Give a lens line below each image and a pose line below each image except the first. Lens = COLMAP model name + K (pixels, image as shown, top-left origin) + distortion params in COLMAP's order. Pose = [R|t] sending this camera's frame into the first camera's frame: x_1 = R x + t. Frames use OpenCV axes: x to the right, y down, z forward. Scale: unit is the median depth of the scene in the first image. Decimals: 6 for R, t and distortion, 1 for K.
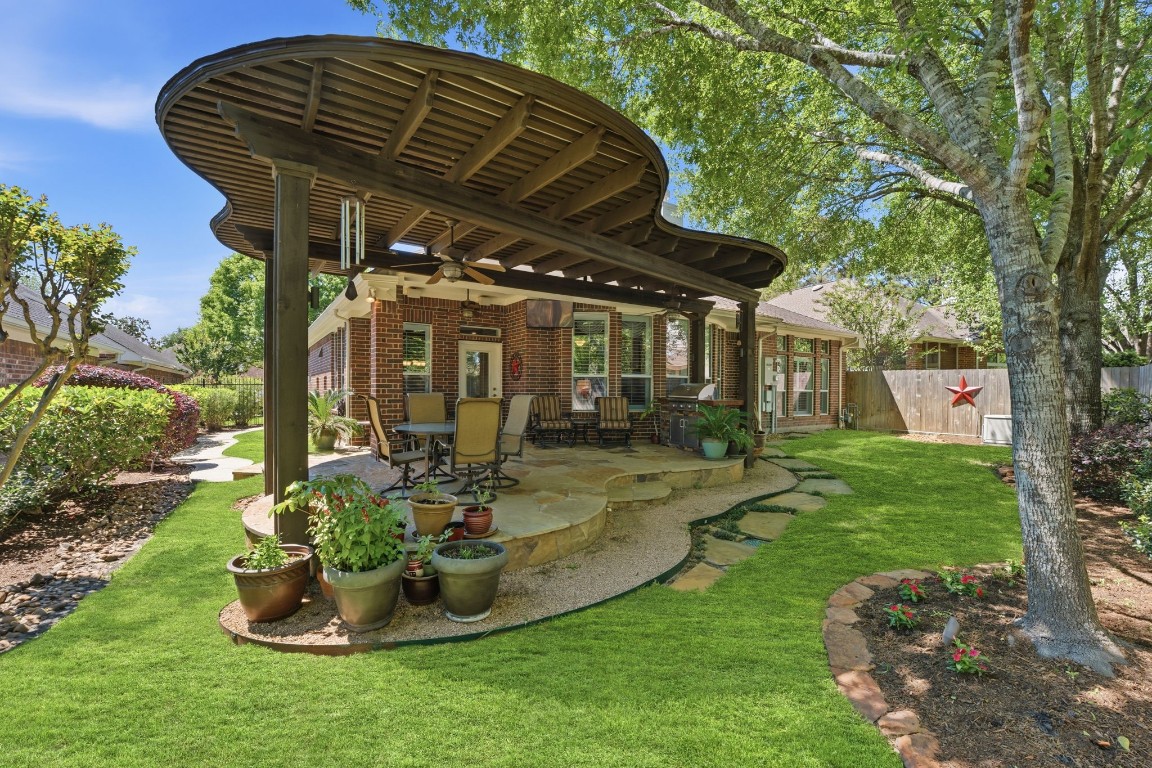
lens RADIAL K [[493.6, 0, 577.3], [0, 493.6, 390.4], [0, 0, 1]] dist [0.000026, -0.000042]
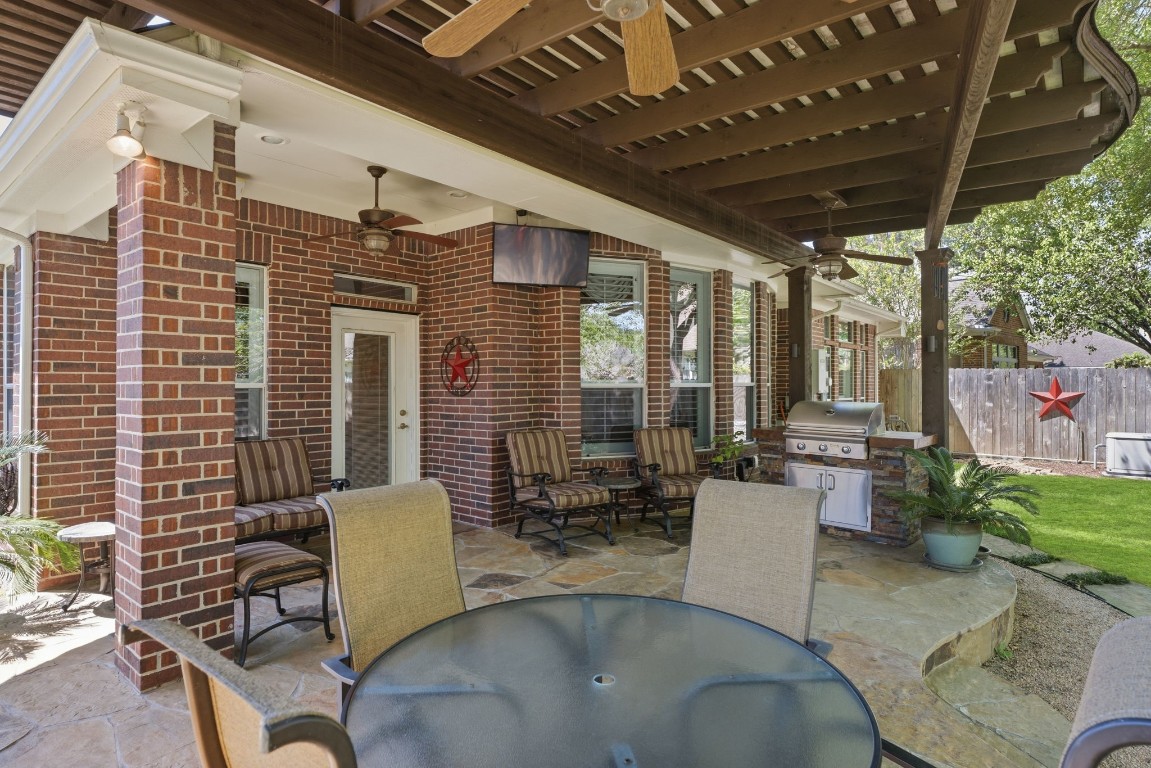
lens RADIAL K [[618.8, 0, 576.5], [0, 618.8, 374.6], [0, 0, 1]] dist [0.000467, 0.000060]
pose [[0.956211, -0.002728, 0.292666, -0.198329], [0.007424, 0.999861, -0.014935, -0.032028], [-0.292585, 0.016454, 0.956098, 0.420605]]
